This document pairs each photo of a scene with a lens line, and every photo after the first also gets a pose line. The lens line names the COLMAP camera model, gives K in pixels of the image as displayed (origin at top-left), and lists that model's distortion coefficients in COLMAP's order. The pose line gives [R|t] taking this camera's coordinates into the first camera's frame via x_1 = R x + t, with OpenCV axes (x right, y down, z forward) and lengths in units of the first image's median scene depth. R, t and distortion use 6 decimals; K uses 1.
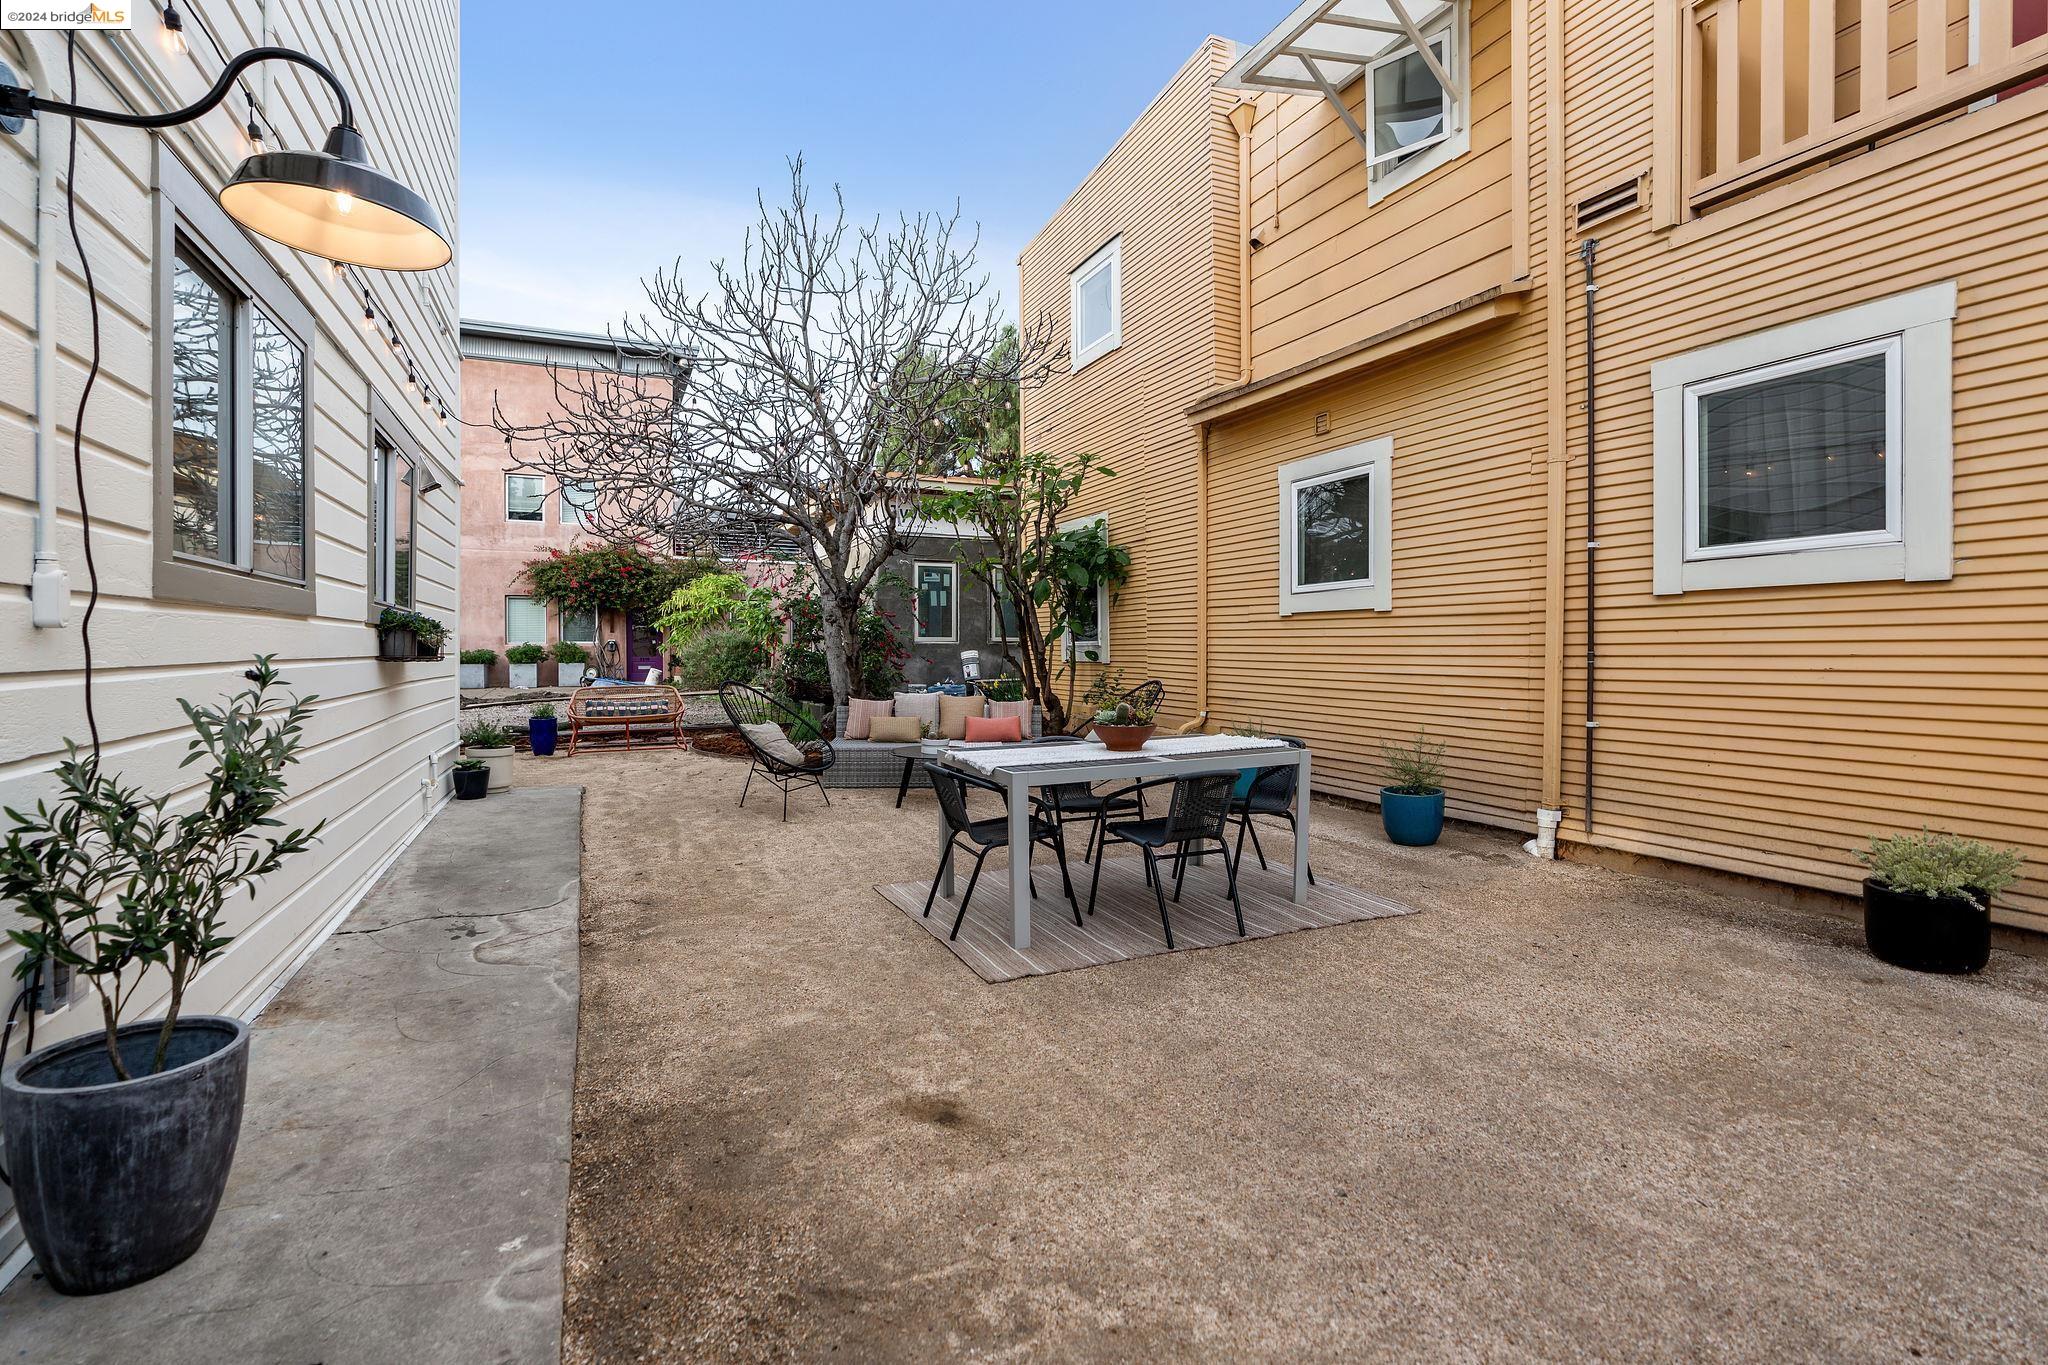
lens RADIAL K [[956.7, 0, 1015.9], [0, 956.7, 659.8], [0, 0, 1]] dist [-0.011770, 0.000573]
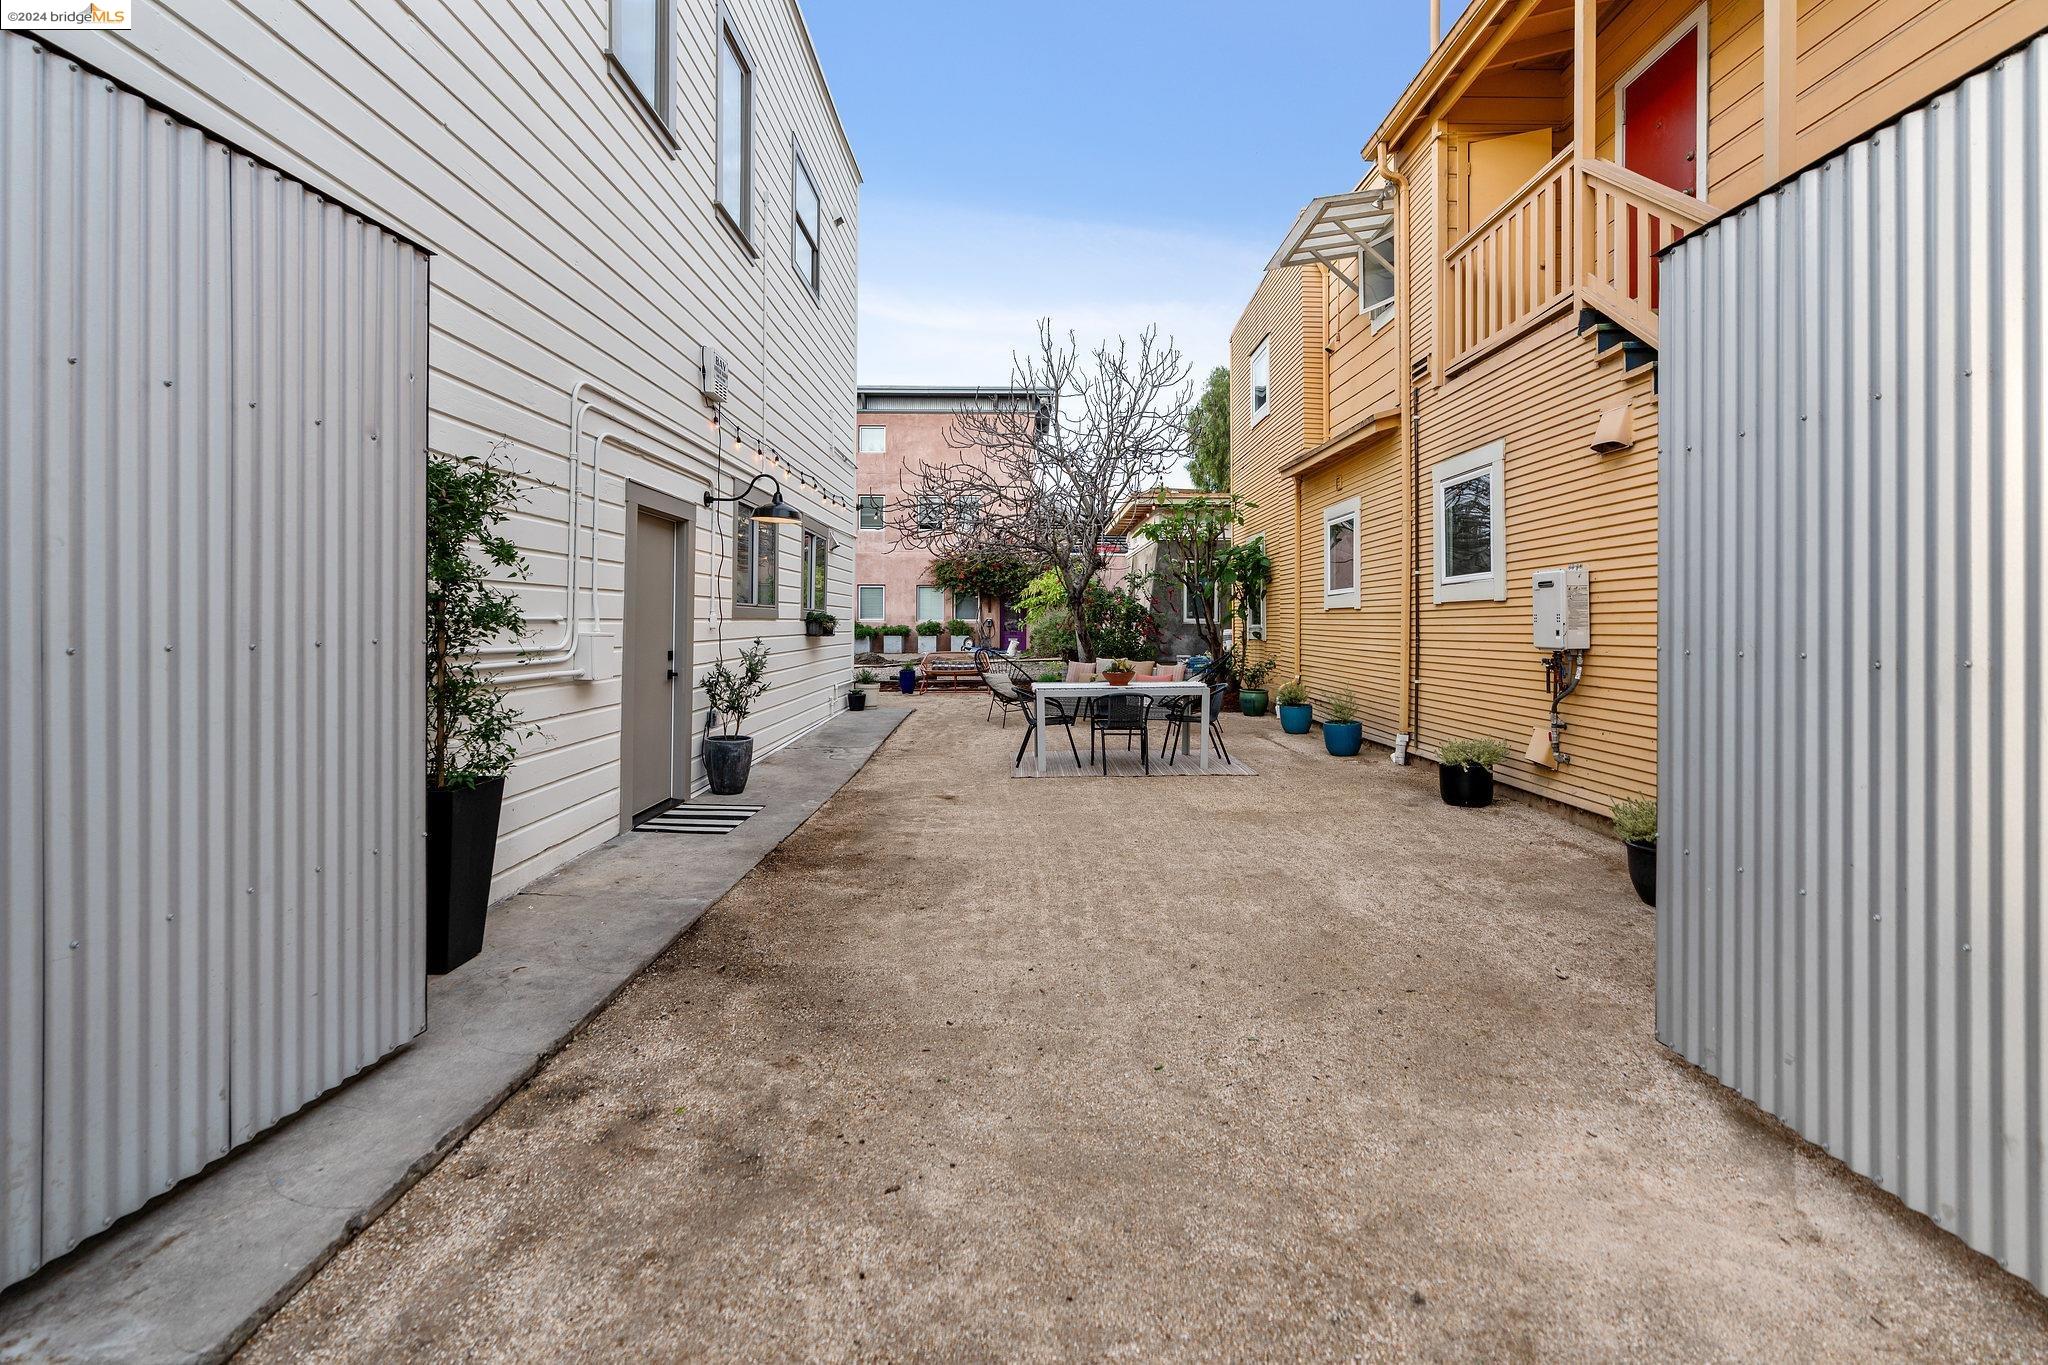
lens RADIAL K [[947.3, 0, 1030.1], [0, 947.3, 612.7], [0, 0, 1]] dist [-0.010217, 0.000630]
pose [[0.919104, -0.000055, -0.394014, 0.595291], [-0.008575, 0.999760, -0.020143, -0.011642], [0.393921, 0.021893, 0.918884, -0.718790]]
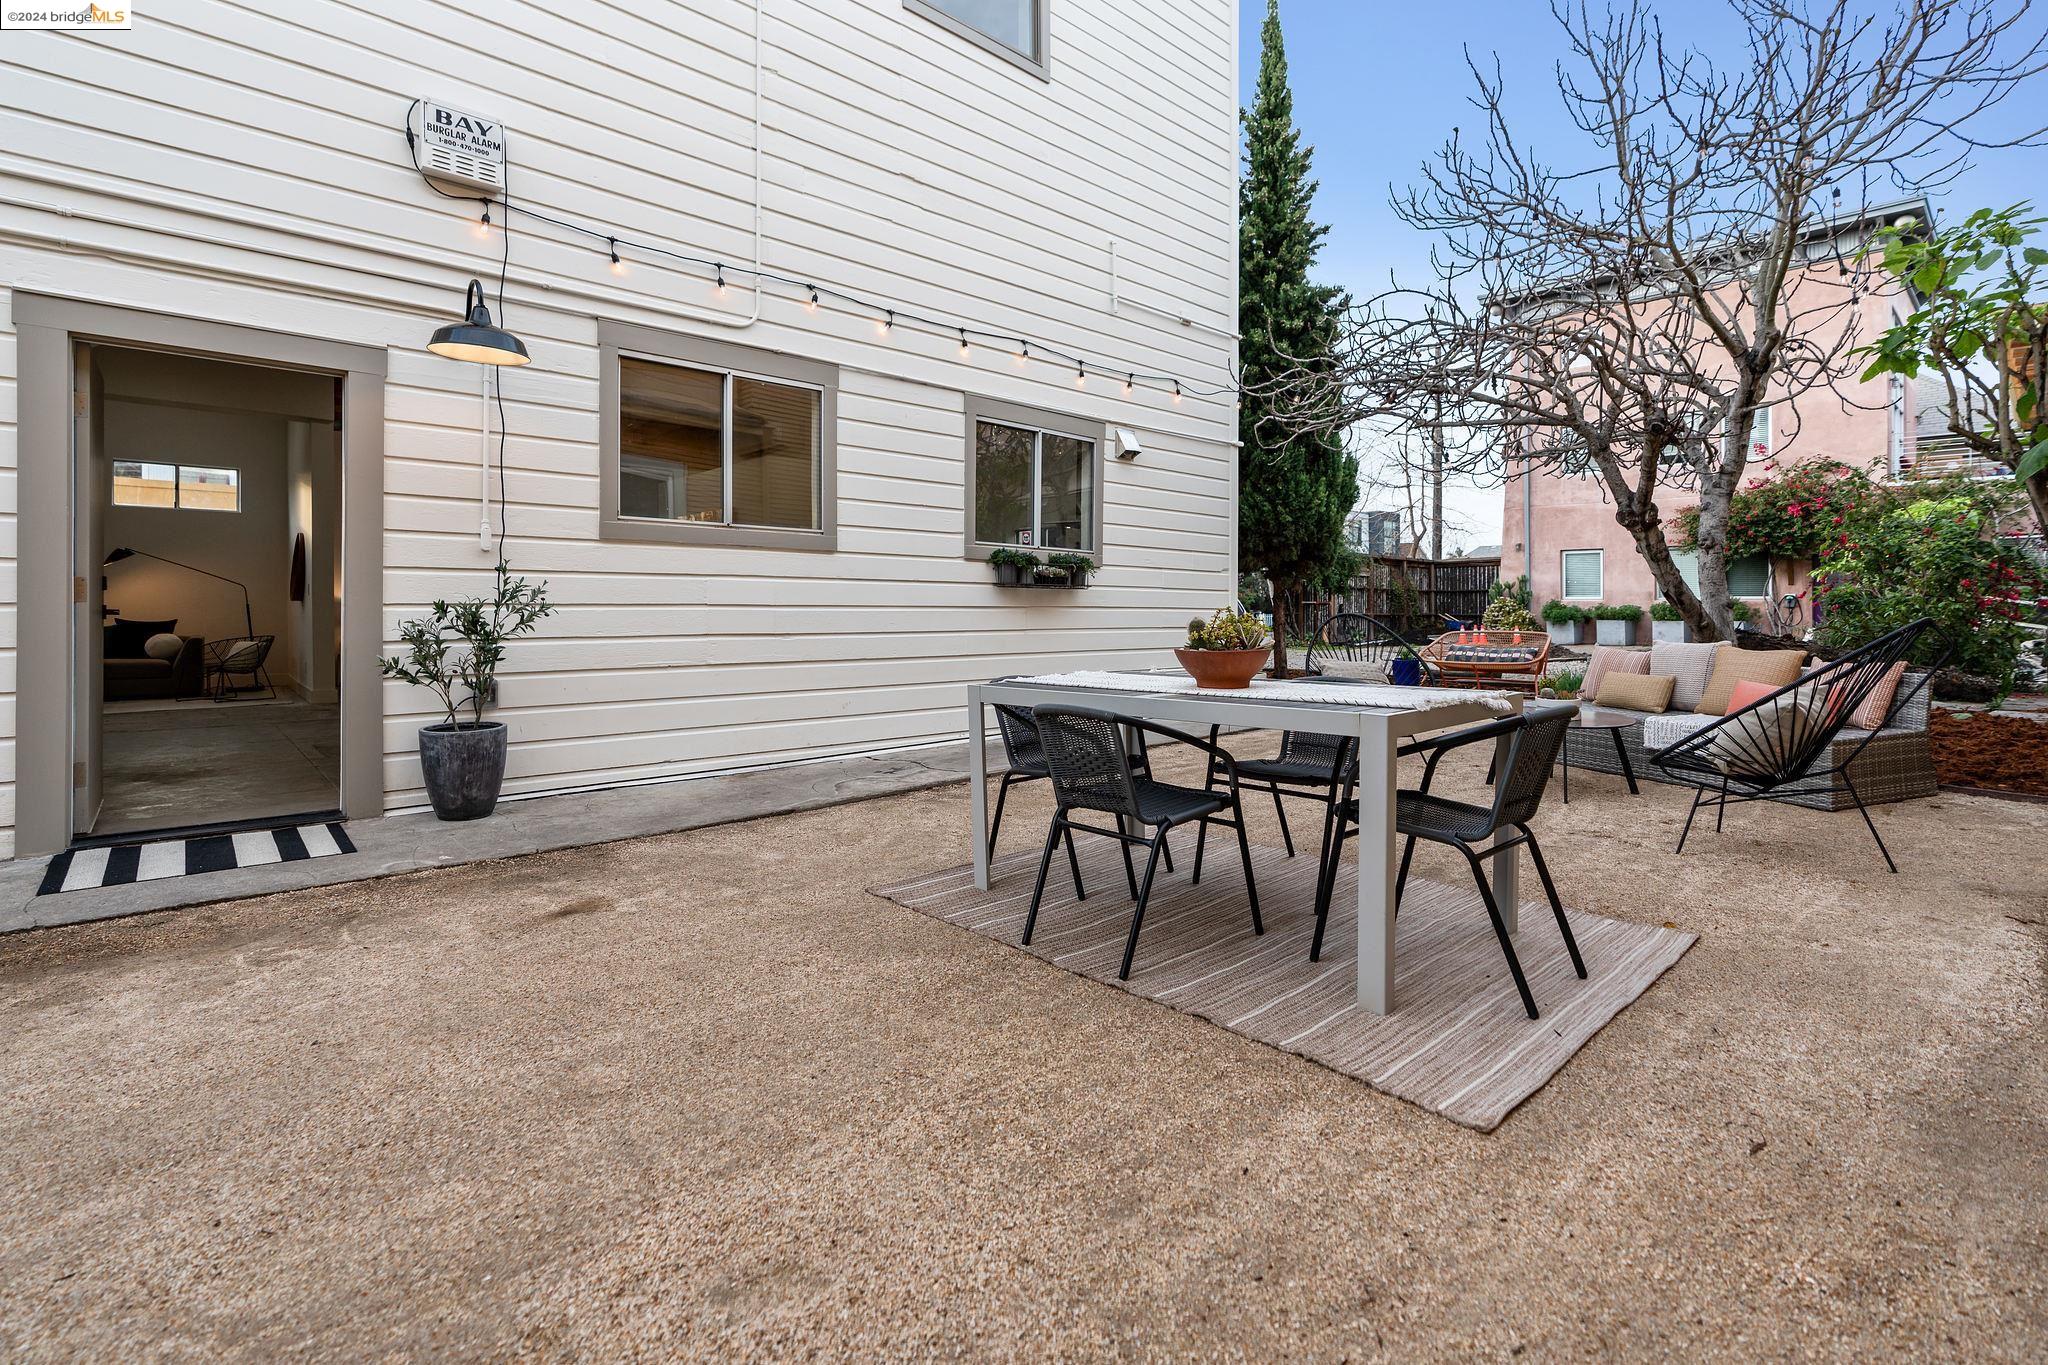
lens RADIAL K [[947.3, 0, 1030.1], [0, 947.3, 612.7], [0, 0, 1]] dist [-0.010217, 0.000630]
pose [[0.313915, 0.003023, -0.949446, 0.603850], [-0.017208, 0.999849, -0.002506, 0.037475], [0.949295, 0.017125, 0.313919, 0.553421]]
